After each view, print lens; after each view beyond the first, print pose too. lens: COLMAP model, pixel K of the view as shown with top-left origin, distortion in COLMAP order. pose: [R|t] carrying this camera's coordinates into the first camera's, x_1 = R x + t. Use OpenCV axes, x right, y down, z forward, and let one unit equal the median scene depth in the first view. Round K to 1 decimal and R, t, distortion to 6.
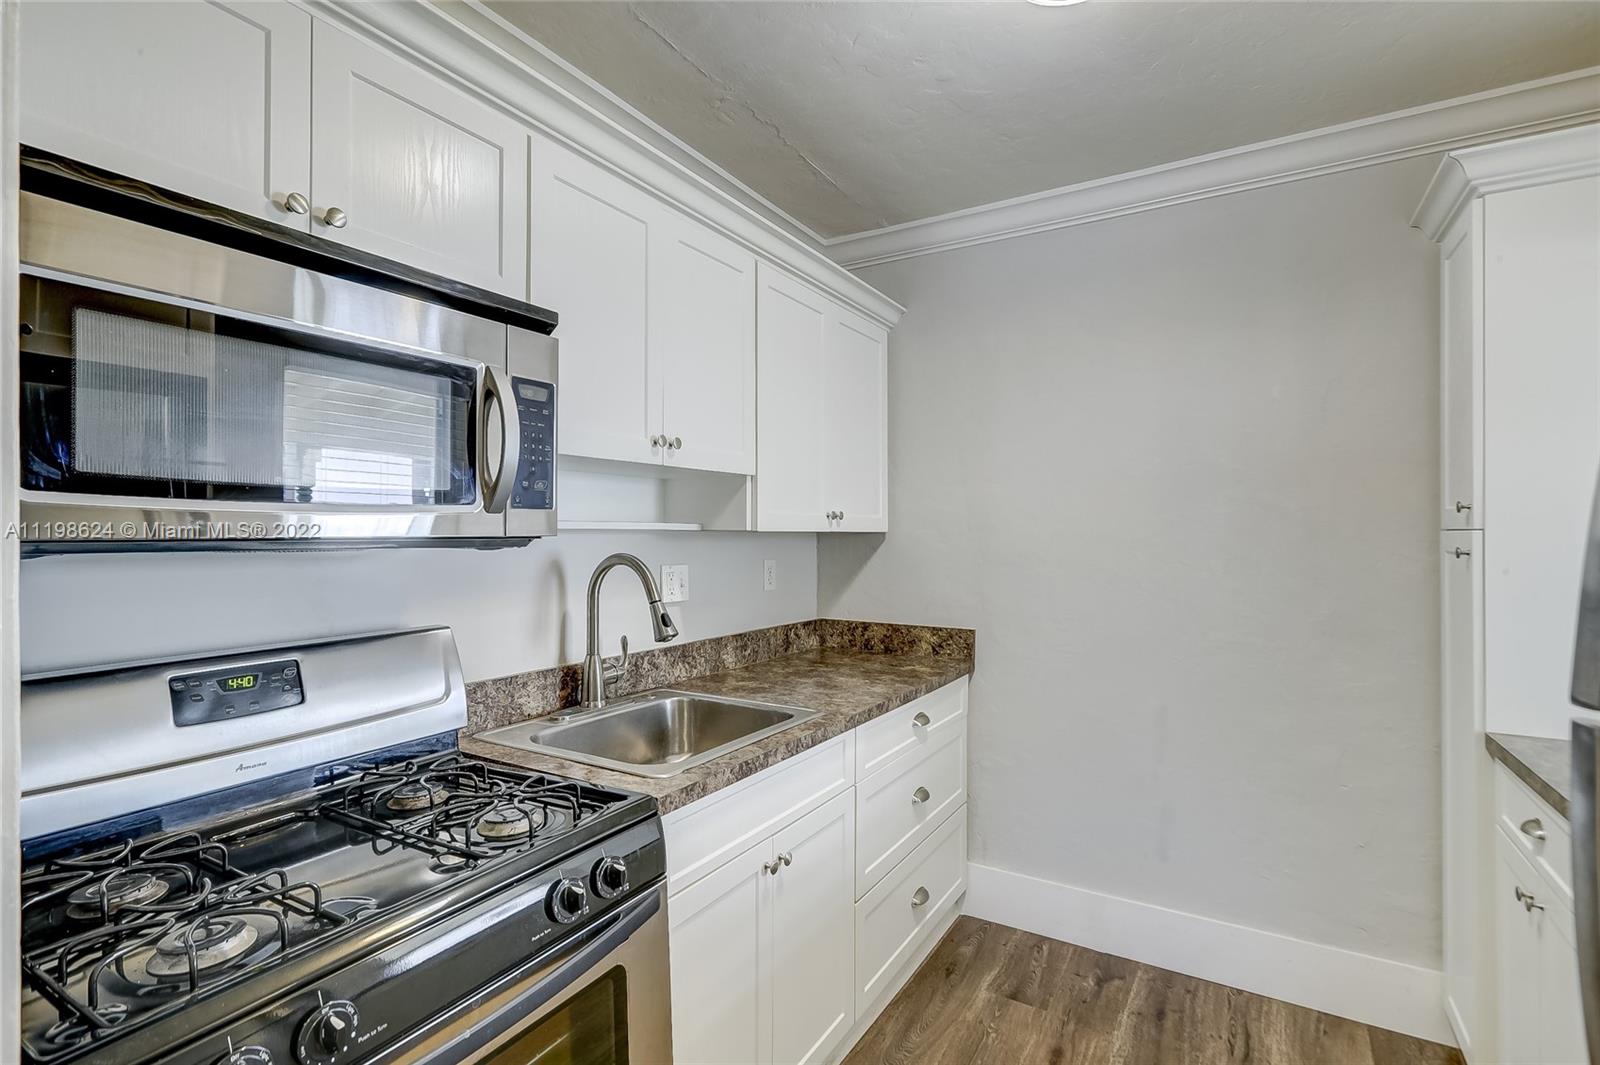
lens RADIAL K [[754.6, 0, 797.7], [0, 754.6, 535.5], [0, 0, 1]] dist [-0.000348, 0.001078]
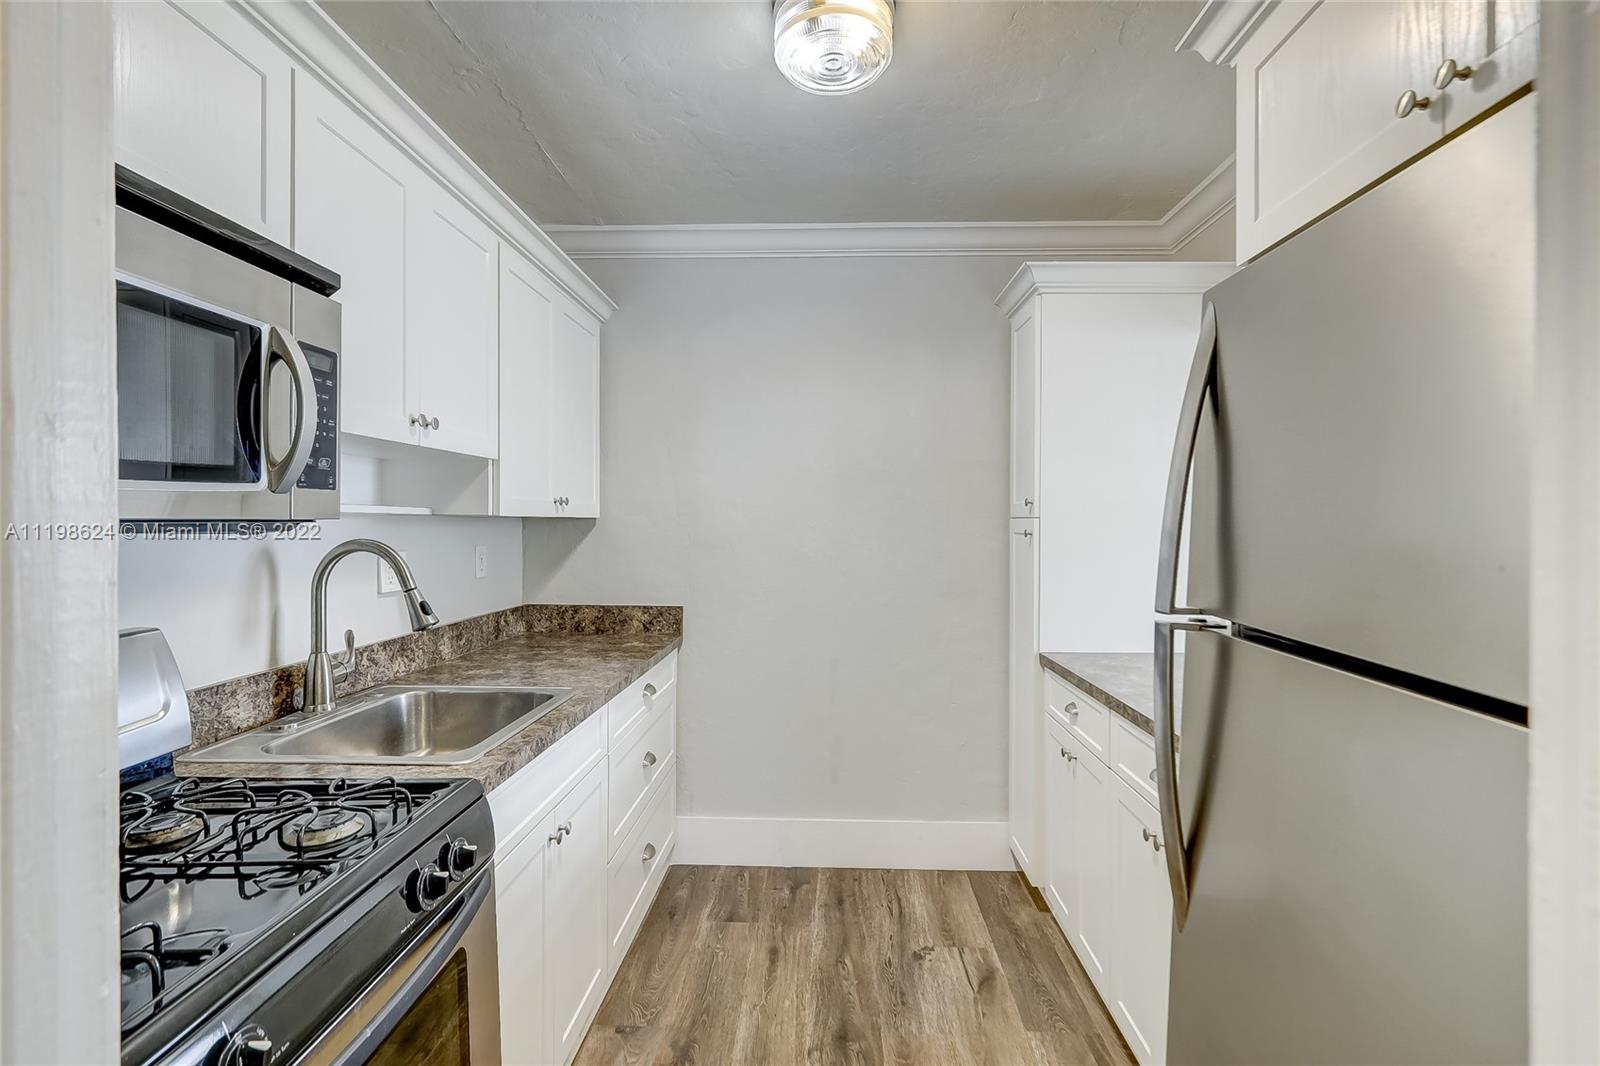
lens RADIAL K [[733.8, 0, 810.1], [0, 733.8, 531.0], [0, 0, 1]] dist [0.002423, 0.000962]
pose [[0.871429, -0.004008, 0.490505, -0.190223], [-0.001699, 0.999936, 0.011189, 0.002900], [-0.490519, -0.010583, 0.871366, -0.043710]]
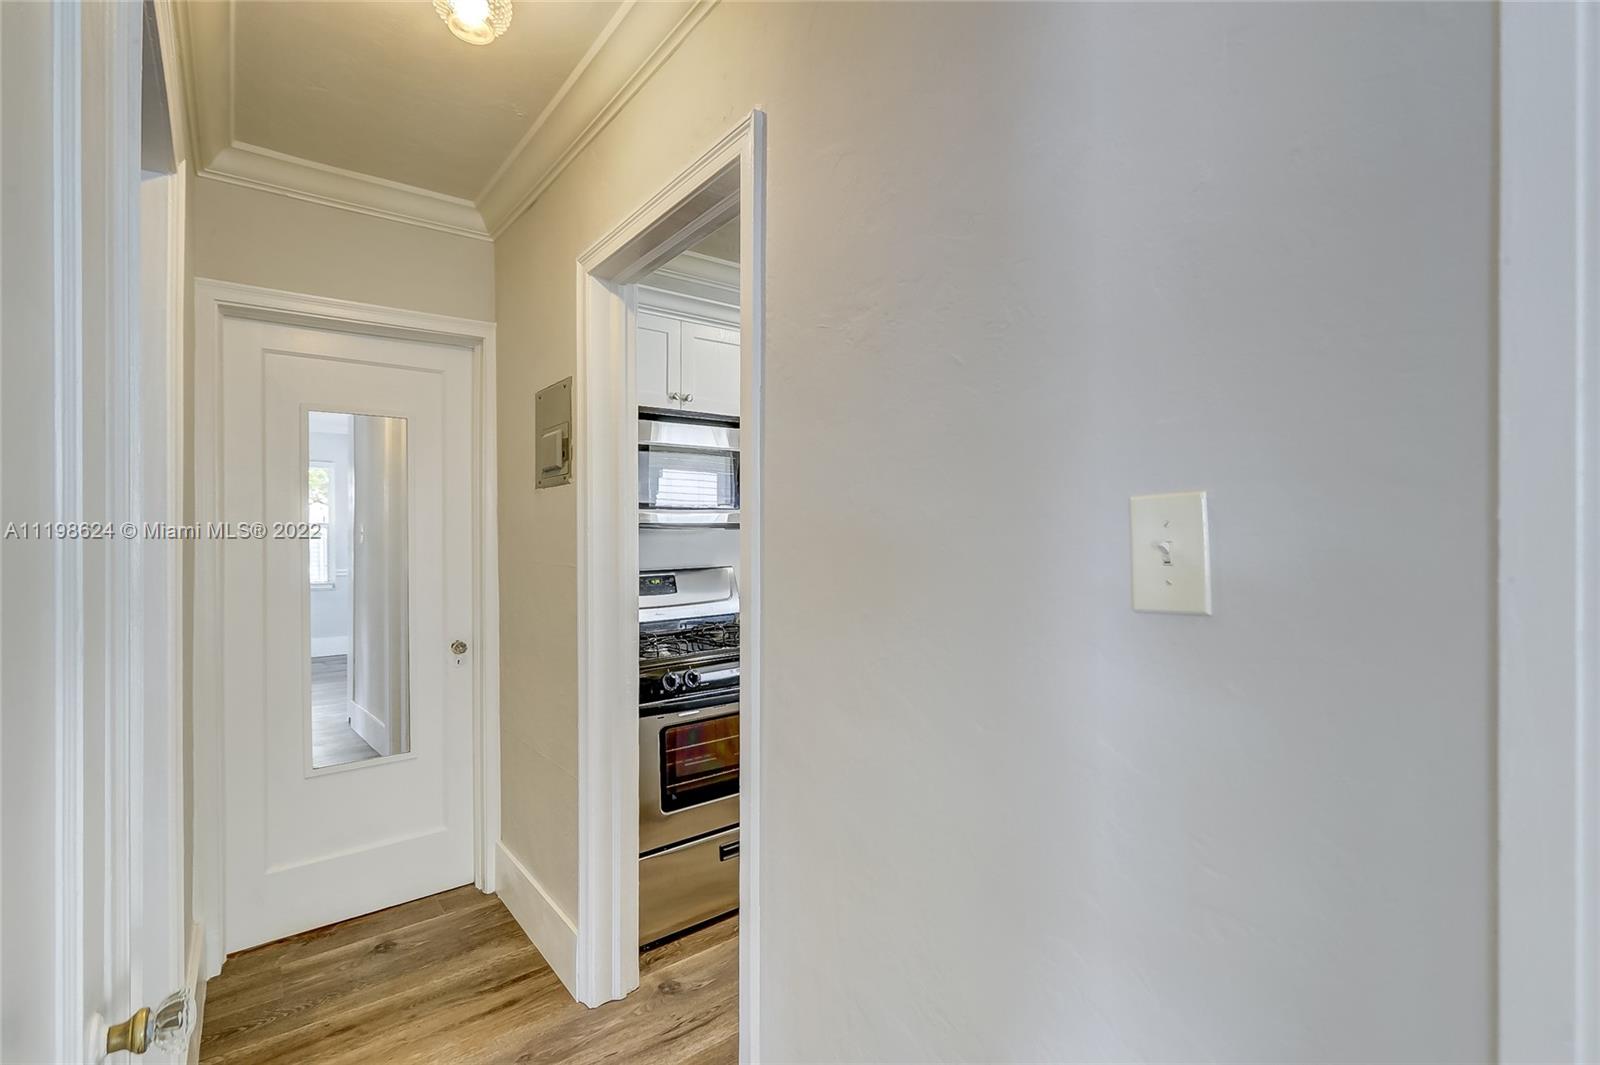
lens RADIAL K [[733.8, 0, 810.1], [0, 733.8, 530.5], [0, 0, 1]] dist [0.002423, 0.000962]
pose [[0.940832, 0.000377, -0.338874, 0.374532], [0.001339, 0.999987, 0.004831, 0.006974], [0.338872, -0.004999, 0.940819, -0.731363]]
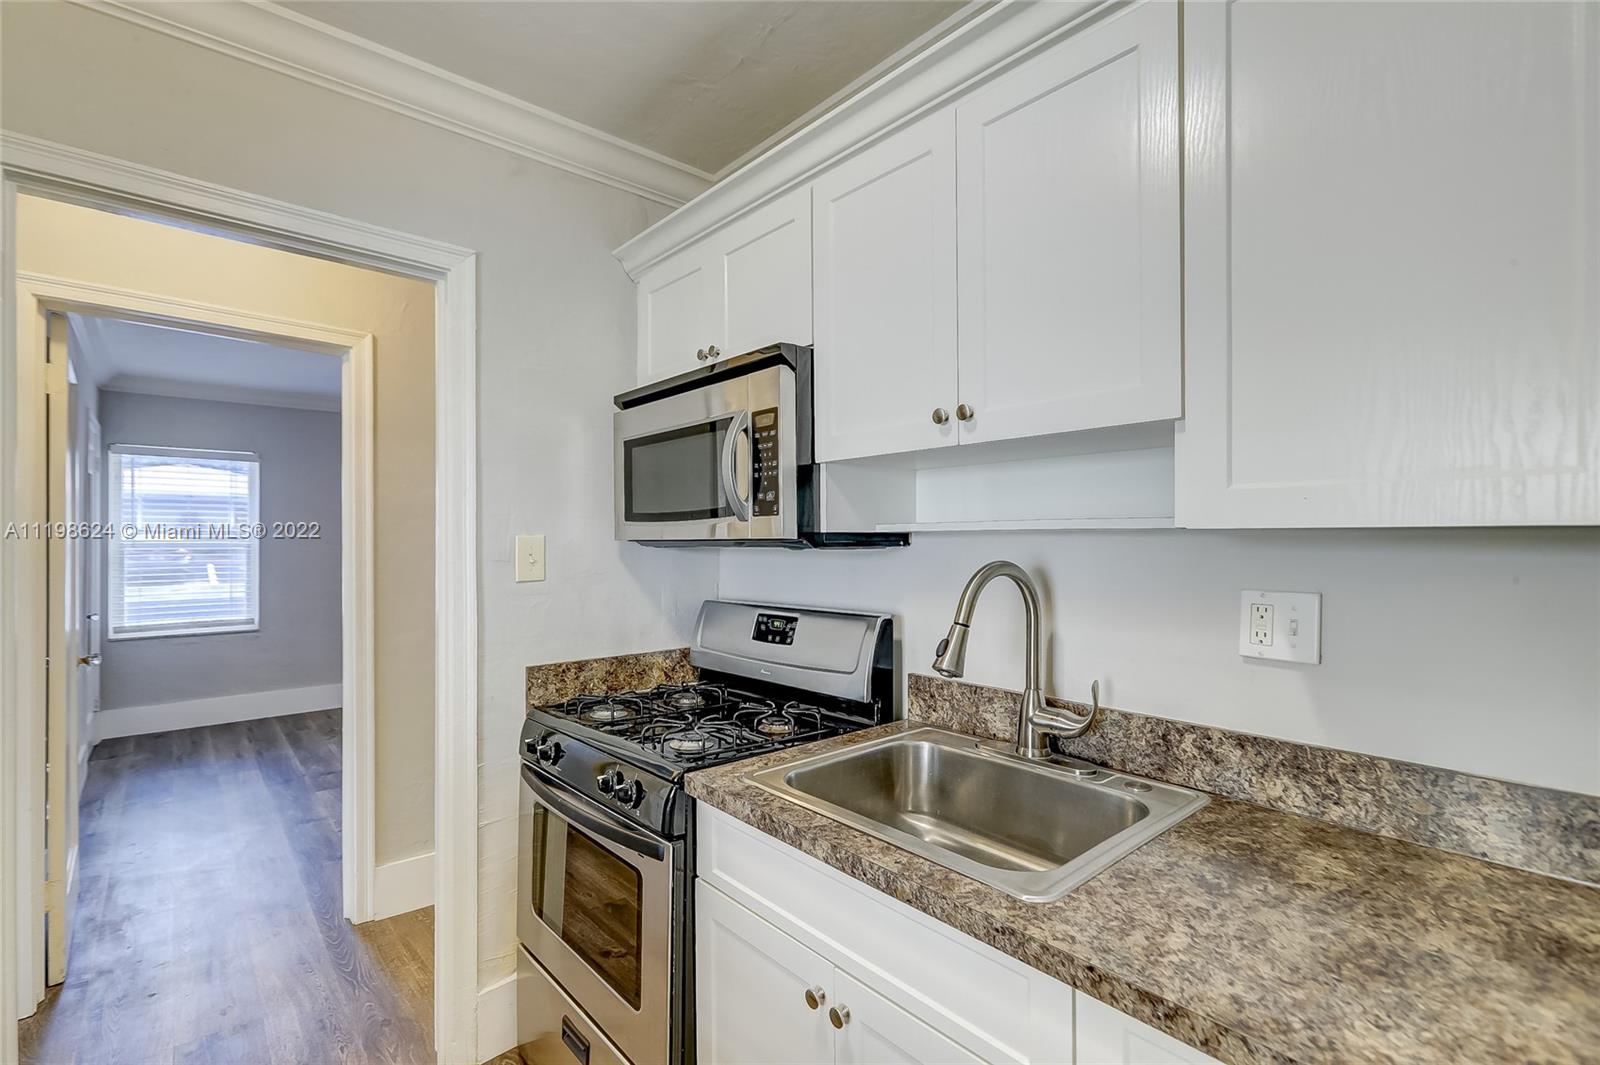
lens RADIAL K [[738.7, 0, 813.7], [0, 738.7, 536.0], [0, 0, 1]] dist [0.000362, 0.000221]
pose [[-0.294919, -0.002072, -0.955520, 0.536021], [0.000801, 0.999997, -0.002415, -0.000359], [0.955522, -0.001478, -0.294917, 1.008070]]
